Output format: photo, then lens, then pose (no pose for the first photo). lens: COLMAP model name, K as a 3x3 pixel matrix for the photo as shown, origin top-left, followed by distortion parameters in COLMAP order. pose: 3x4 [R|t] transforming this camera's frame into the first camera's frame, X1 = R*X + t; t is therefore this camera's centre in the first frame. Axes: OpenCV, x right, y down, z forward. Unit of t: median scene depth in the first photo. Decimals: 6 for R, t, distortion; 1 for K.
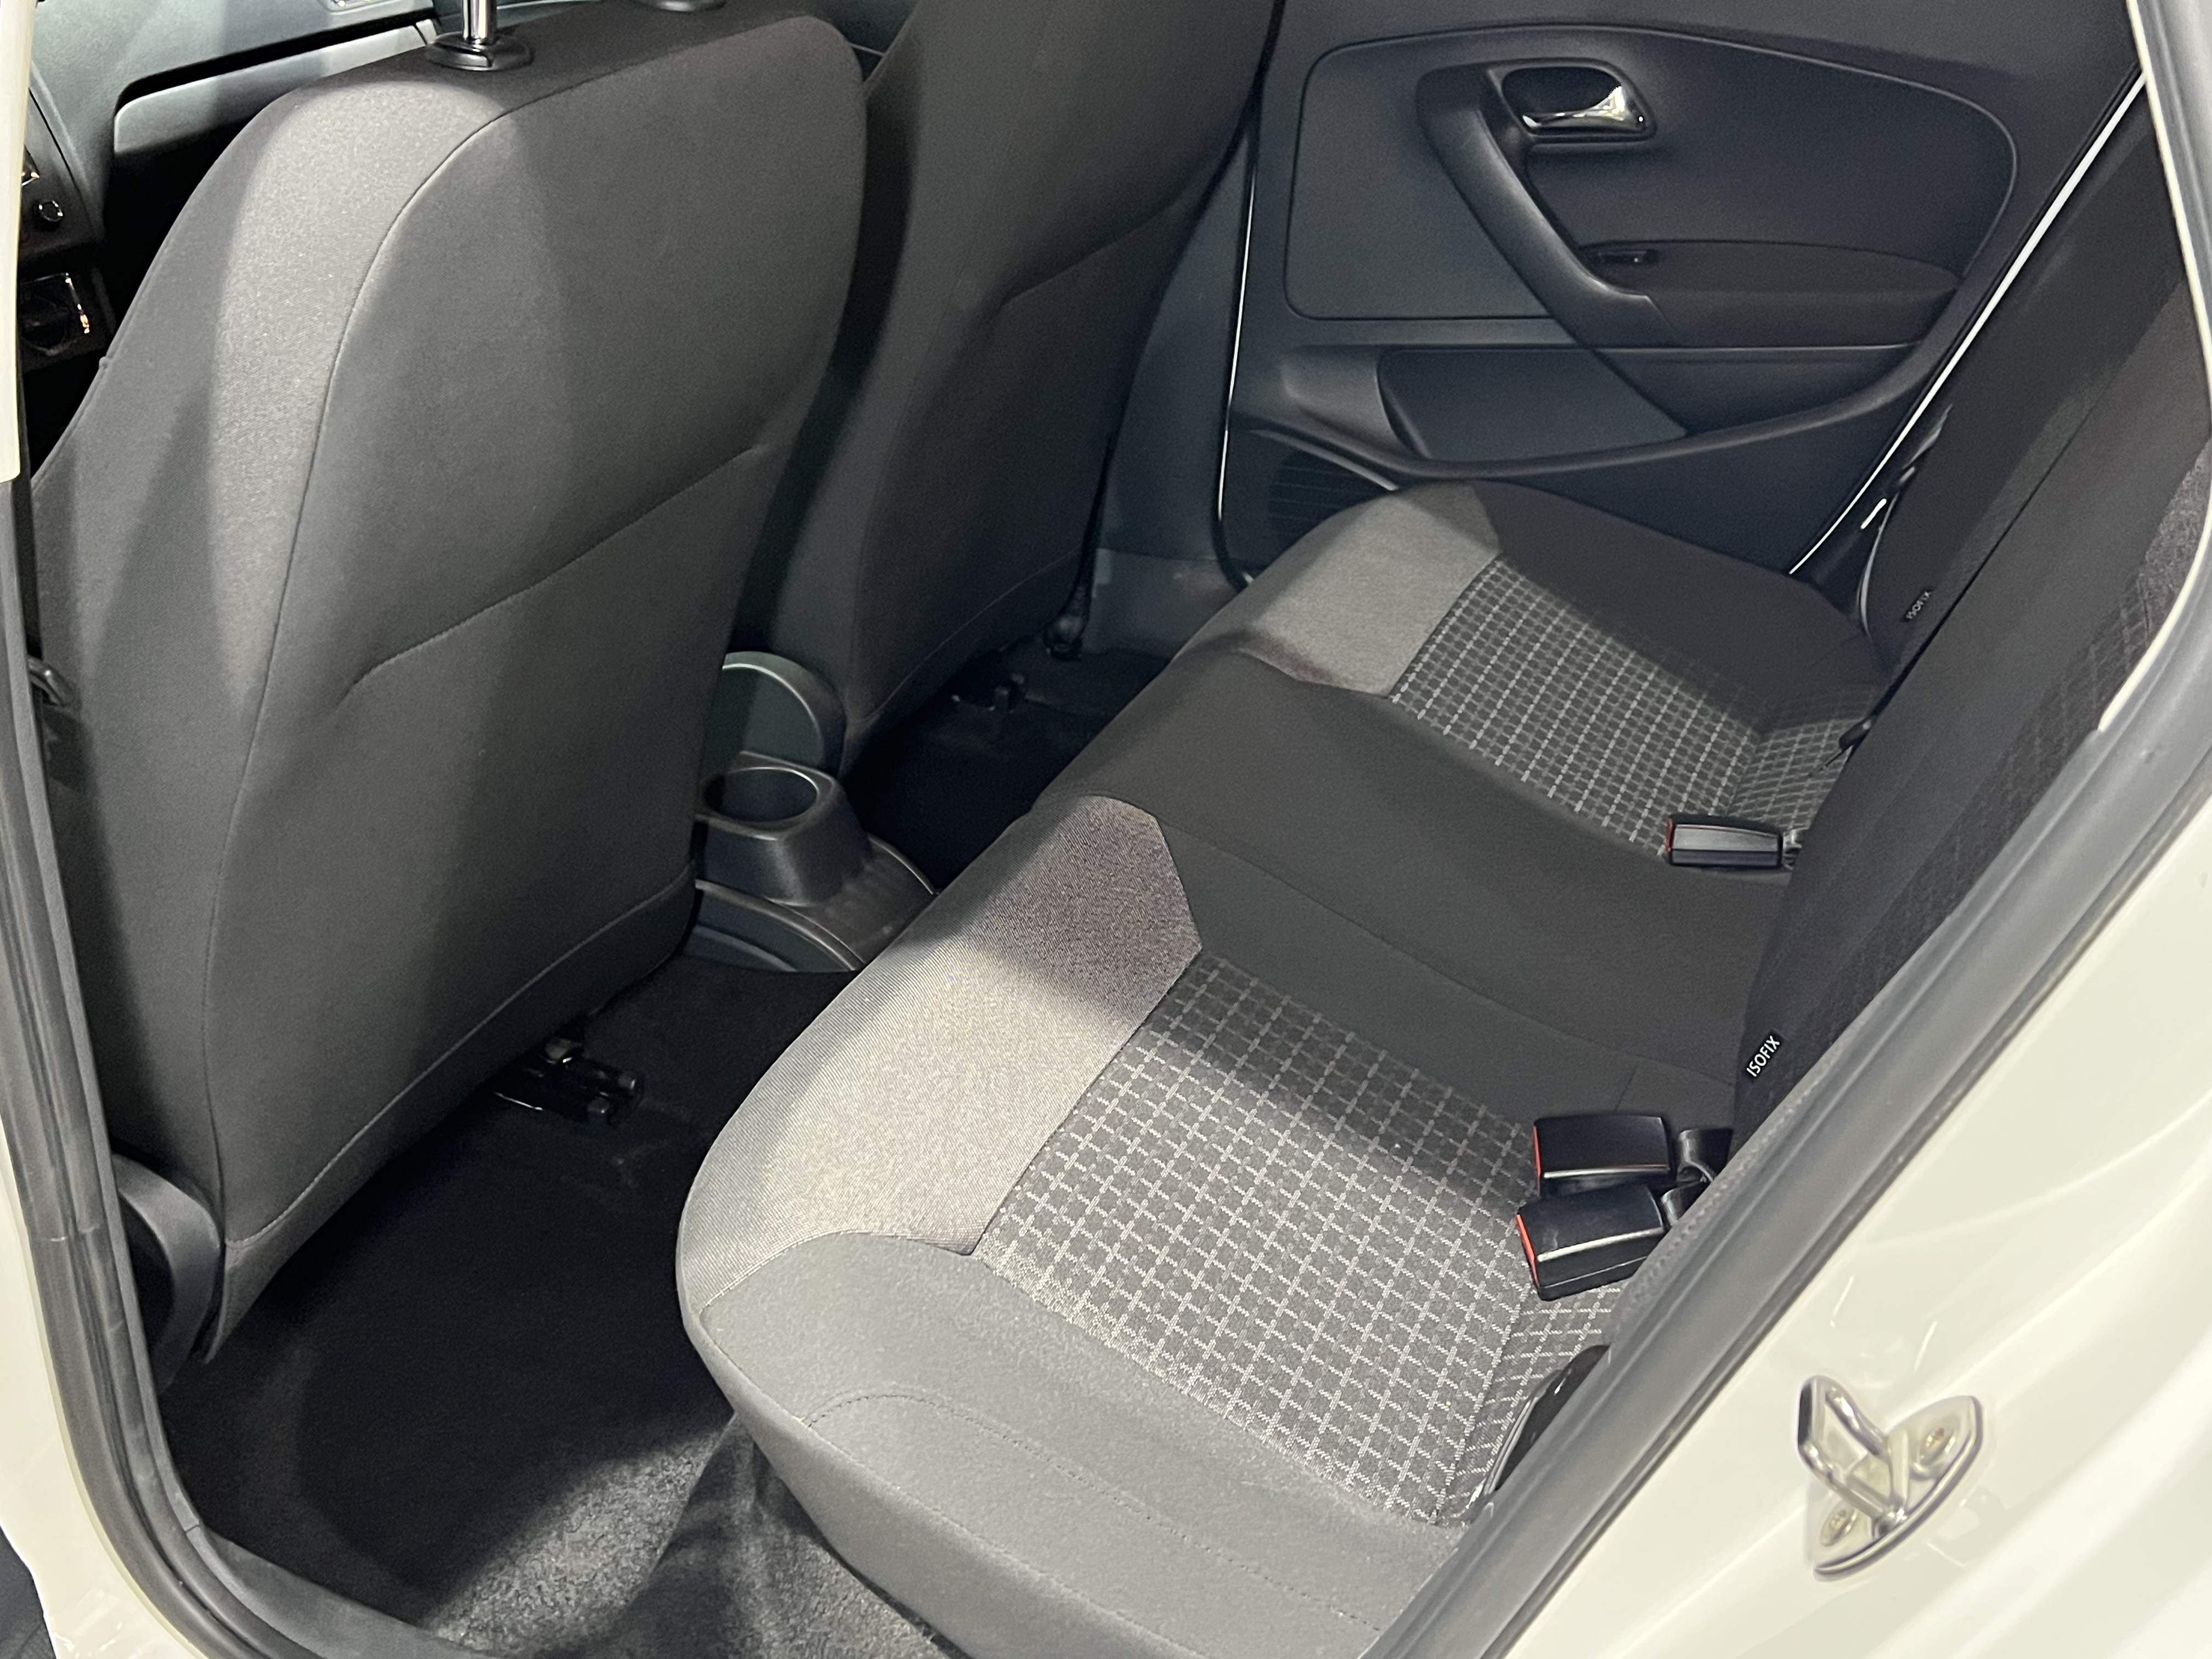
lens RADIAL K [[2277.8, 0, 1092.0], [0, 2277.8, 807.3], [0, 0, 1]] dist [0.104779, -0.218299]
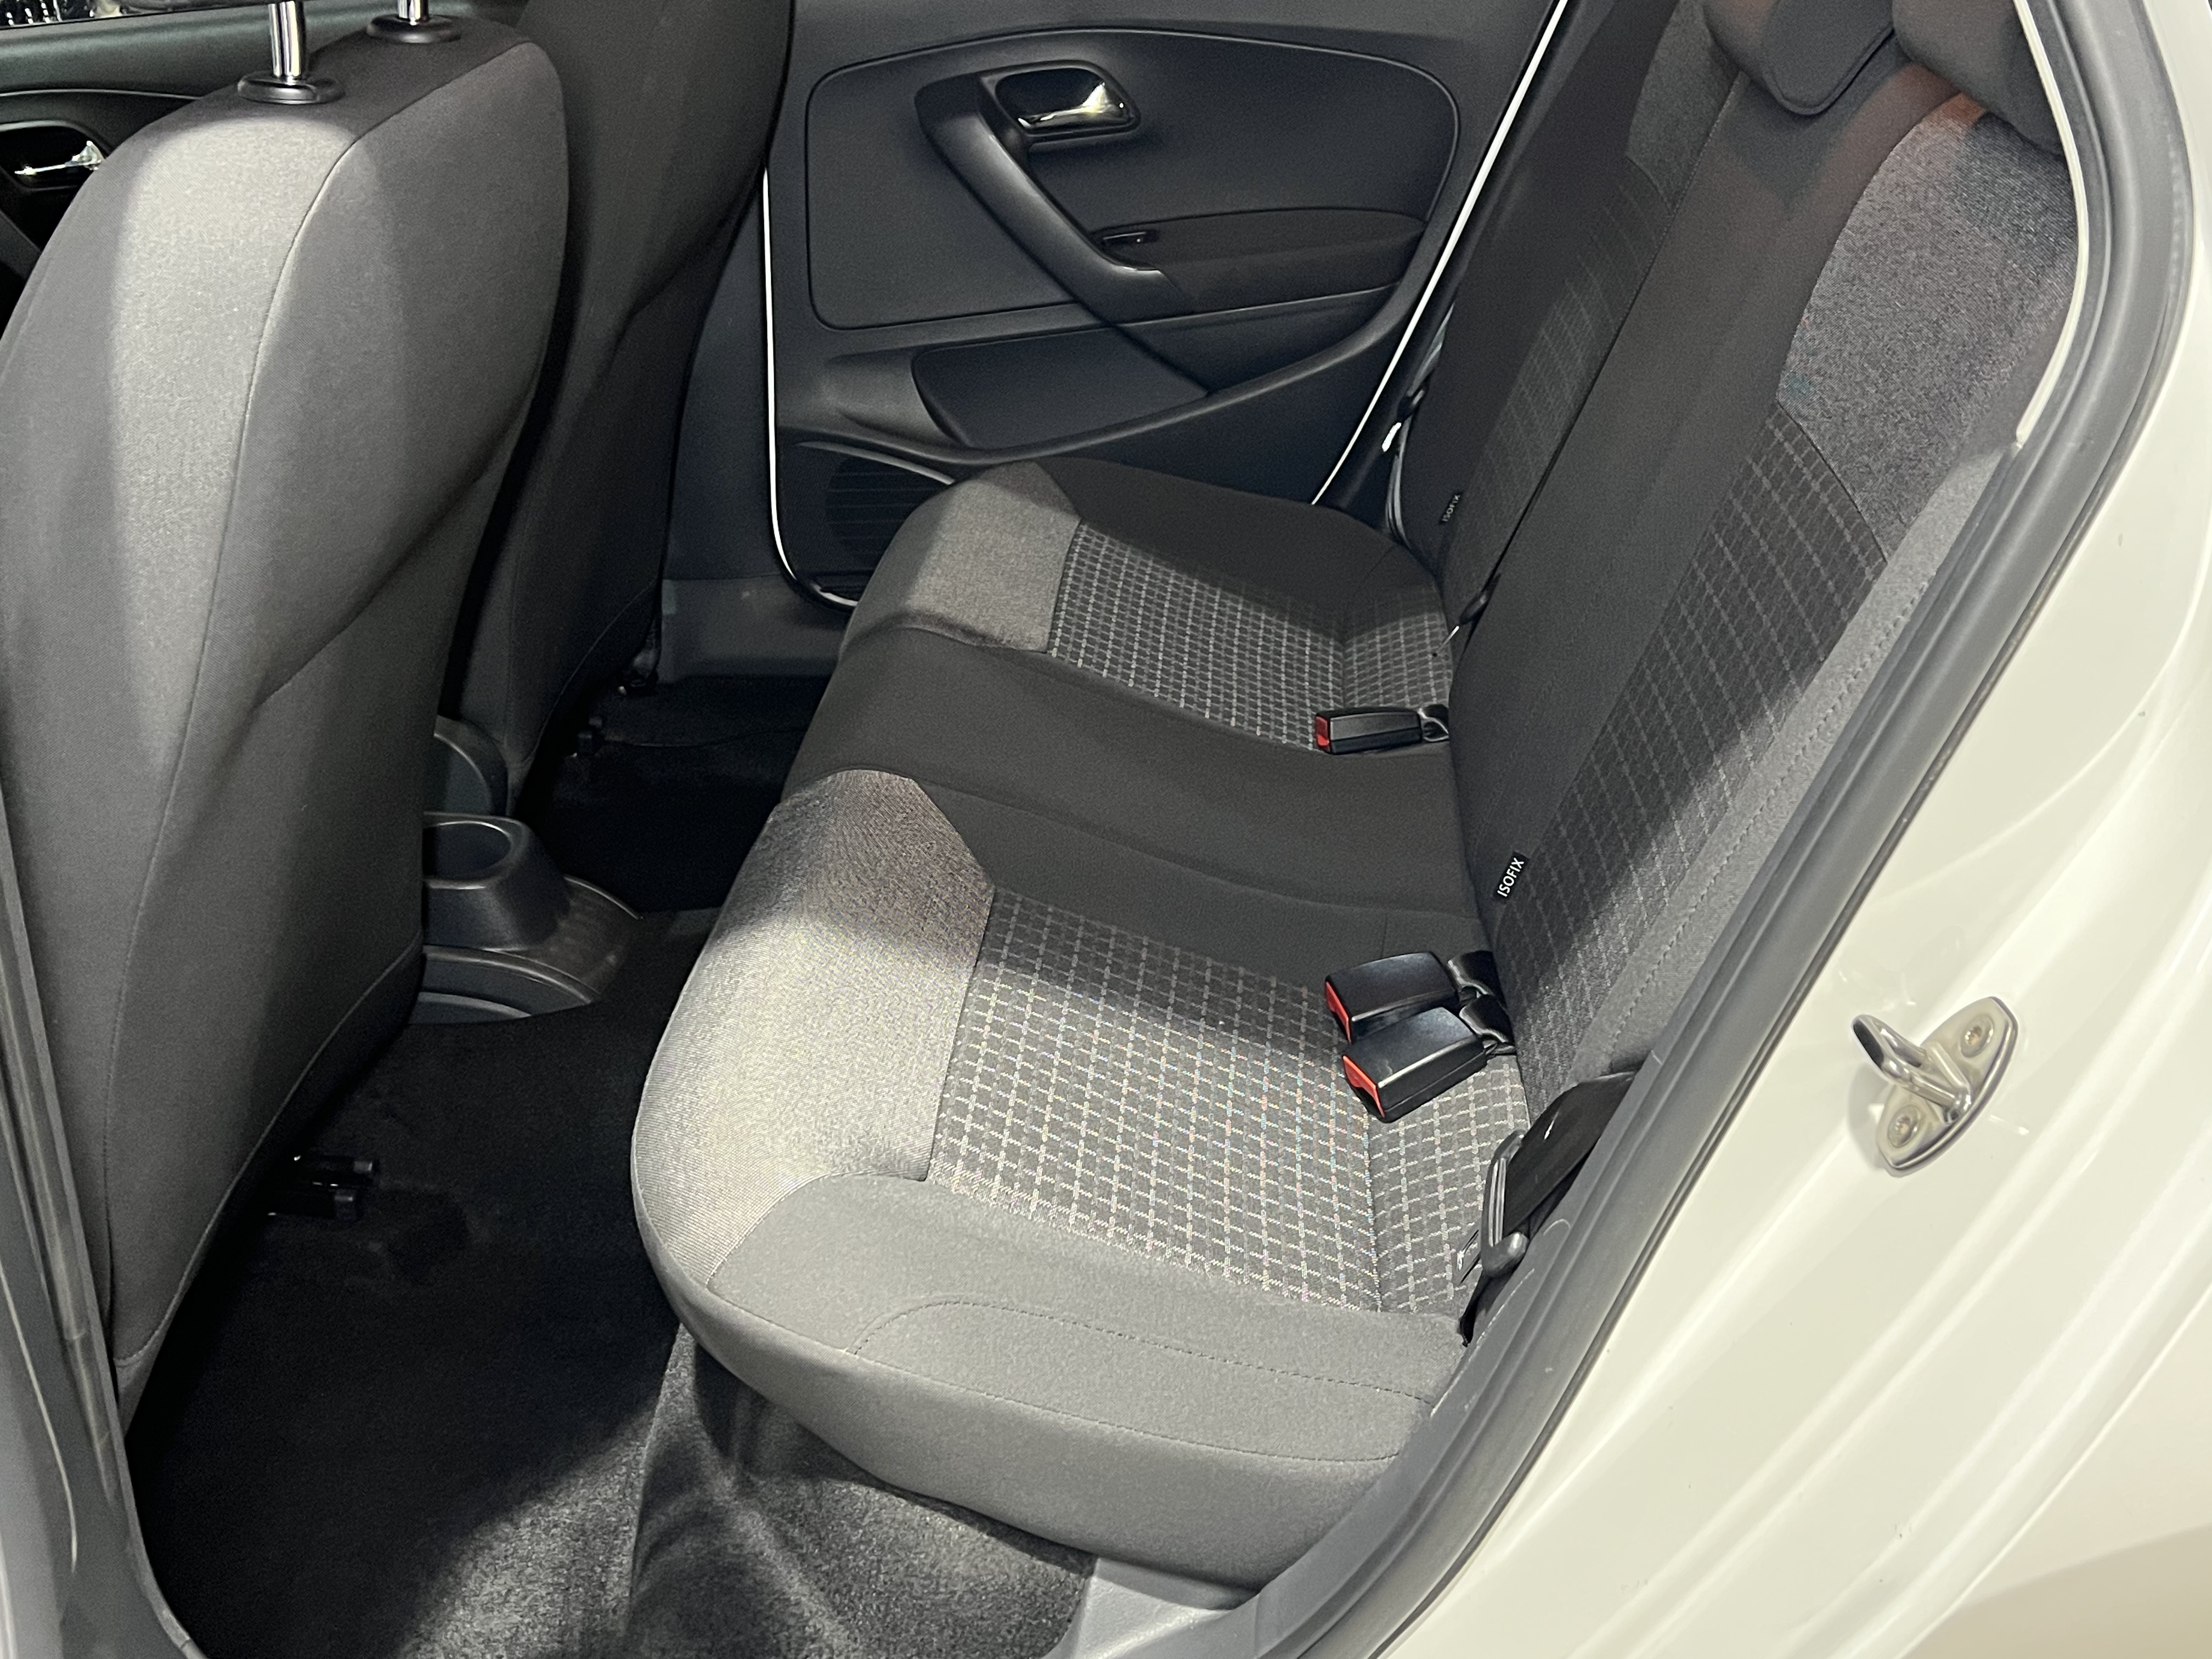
lens RADIAL K [[2257.3, 0, 1111.7], [0, 2257.3, 795.8], [0, 0, 1]] dist [0.173965, -0.462318]
pose [[0.942182, -0.173452, 0.286717, -0.146697], [0.181257, 0.983435, -0.000692, 0.022562], [-0.281848, 0.052621, 0.958015, -0.022820]]
